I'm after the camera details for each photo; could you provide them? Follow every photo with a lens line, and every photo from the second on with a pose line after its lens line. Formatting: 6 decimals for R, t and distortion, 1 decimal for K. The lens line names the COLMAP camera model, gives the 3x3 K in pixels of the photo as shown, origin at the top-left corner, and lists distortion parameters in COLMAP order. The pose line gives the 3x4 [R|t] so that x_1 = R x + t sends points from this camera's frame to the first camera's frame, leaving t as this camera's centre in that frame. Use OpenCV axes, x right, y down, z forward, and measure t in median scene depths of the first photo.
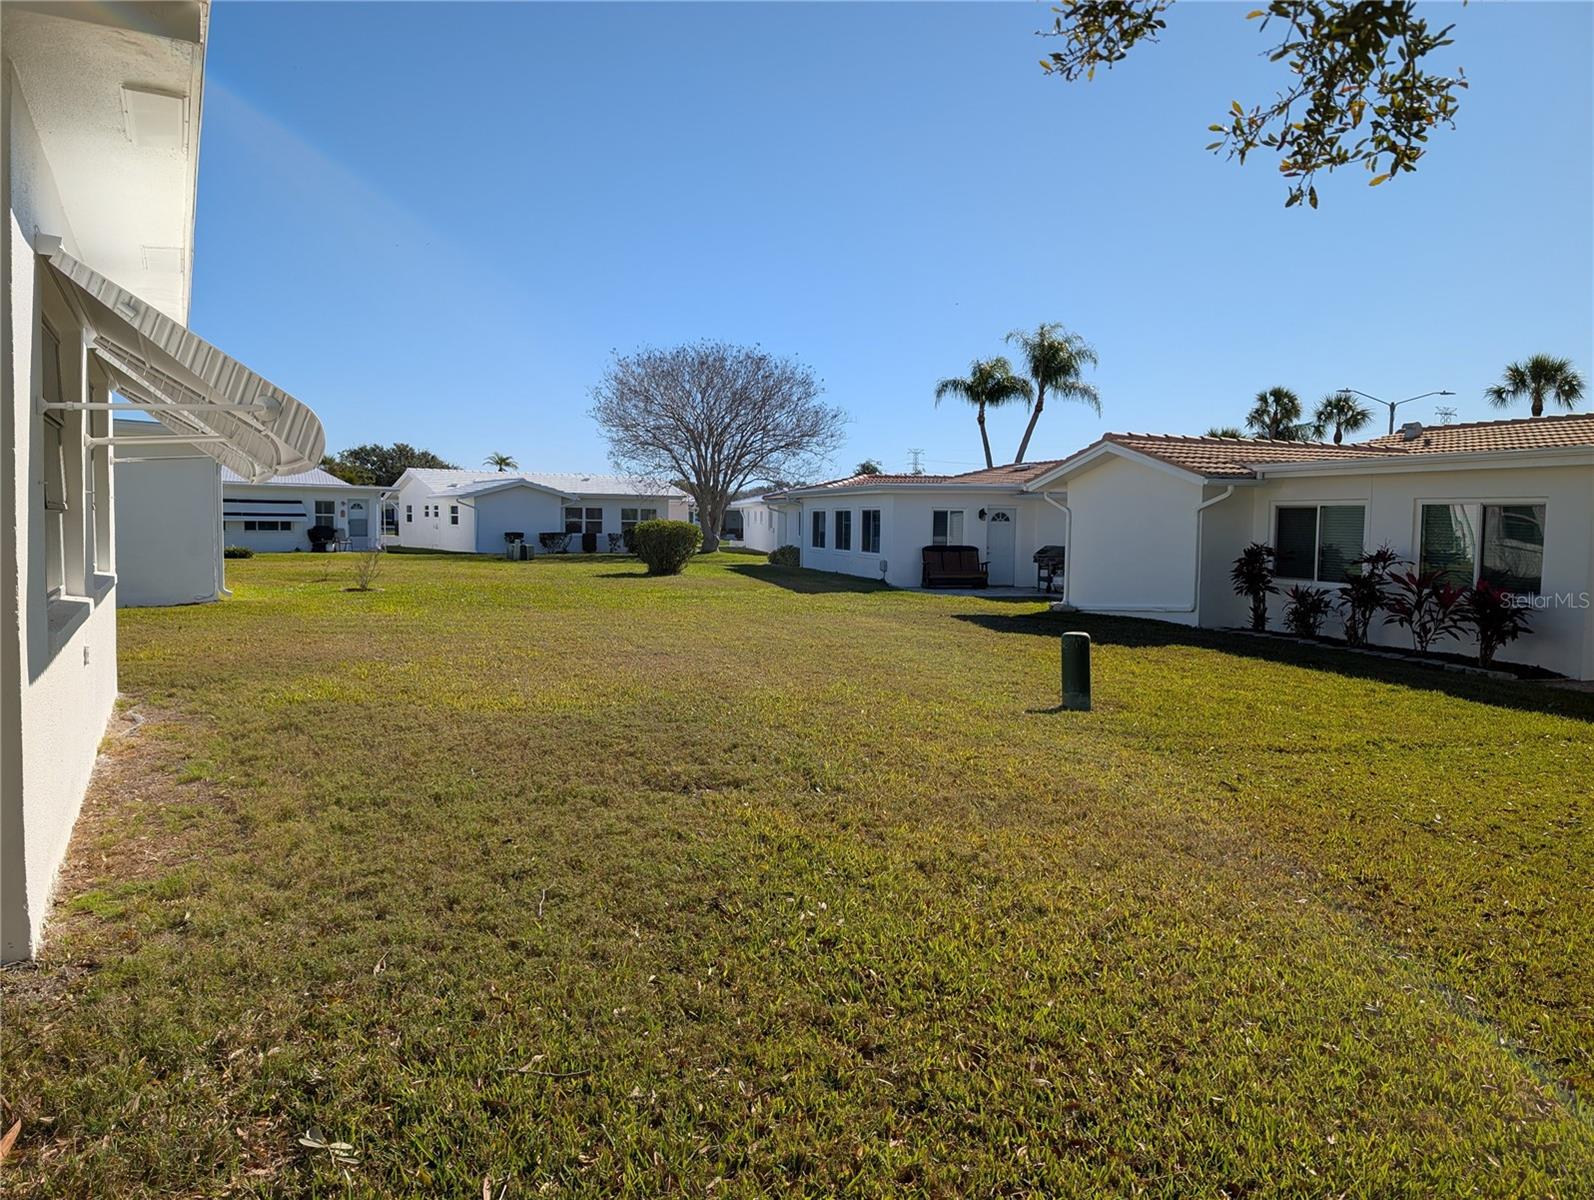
lens RADIAL K [[1179.1, 0, 781.2], [0, 1179.1, 601.5], [0, 0, 1]] dist [0.027017, -0.036570]
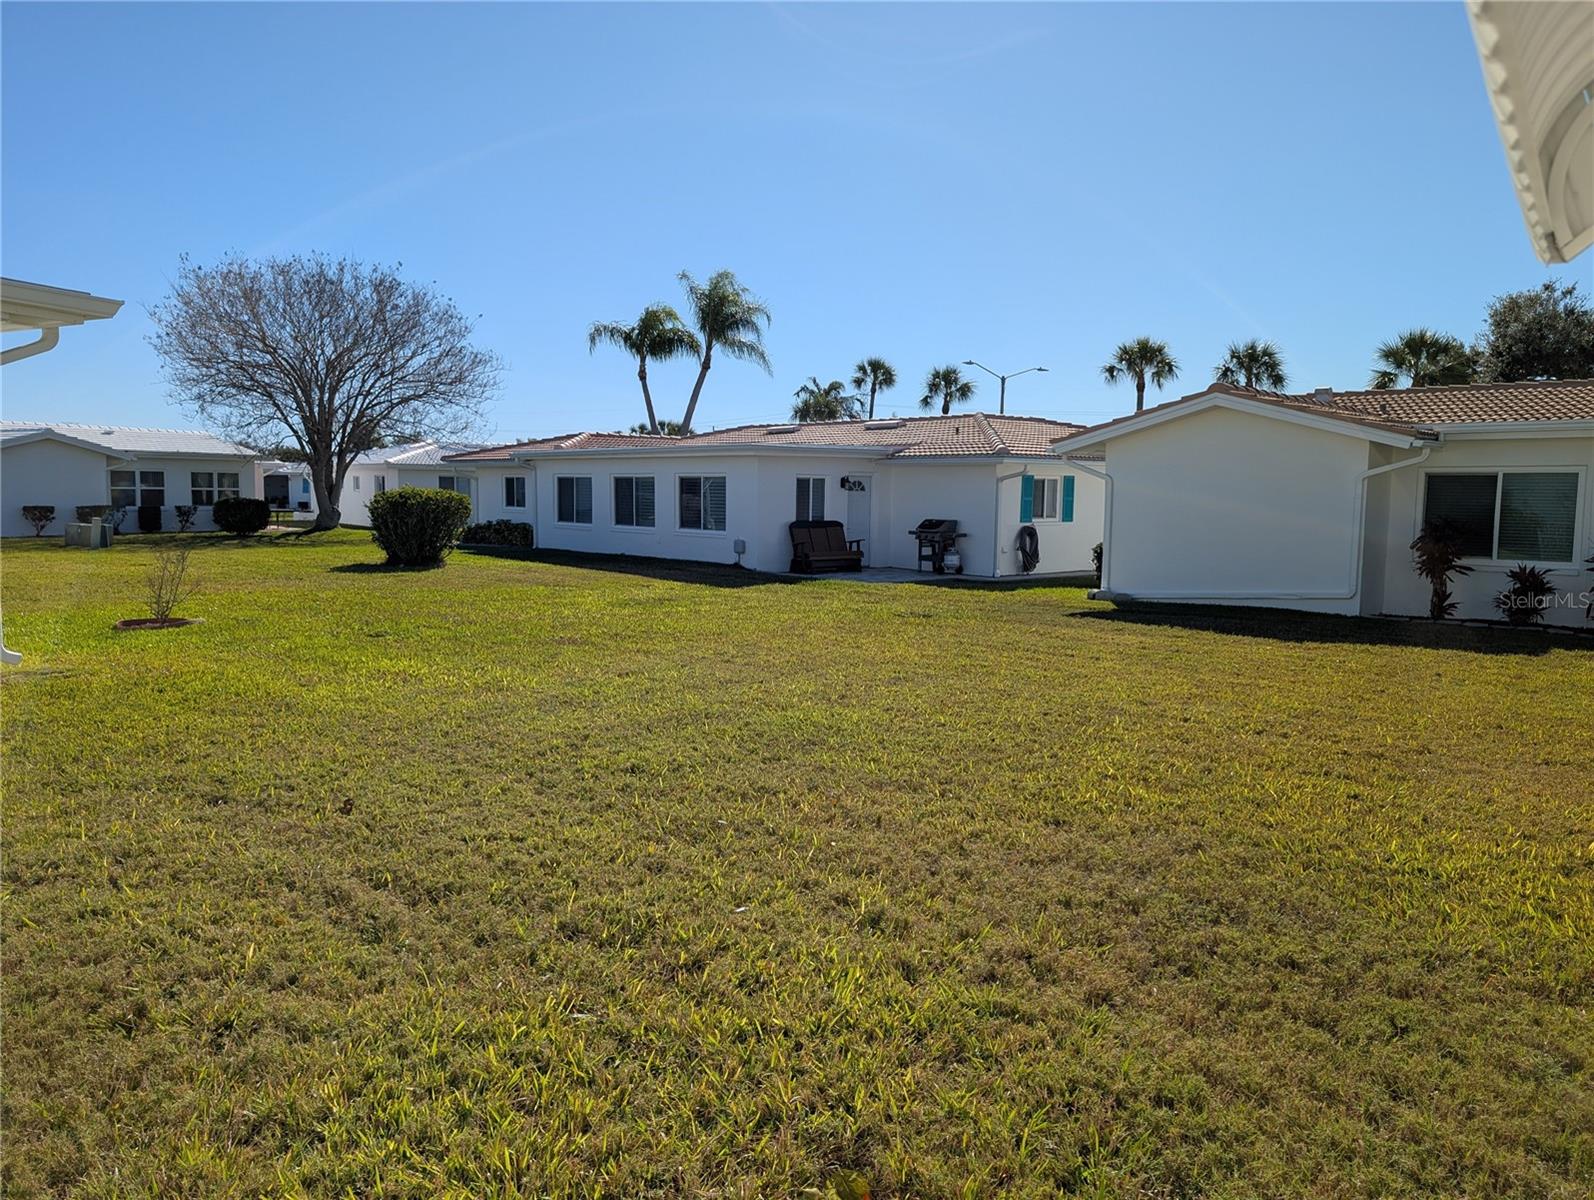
lens RADIAL K [[1179.1, 0, 805.4], [0, 1179.1, 594.8], [0, 0, 1]] dist [0.027017, -0.036570]
pose [[0.882608, -0.042500, 0.468184, -0.150056], [0.032158, 0.999030, 0.030066, -0.012155], [-0.469008, -0.011481, 0.883119, 0.165826]]
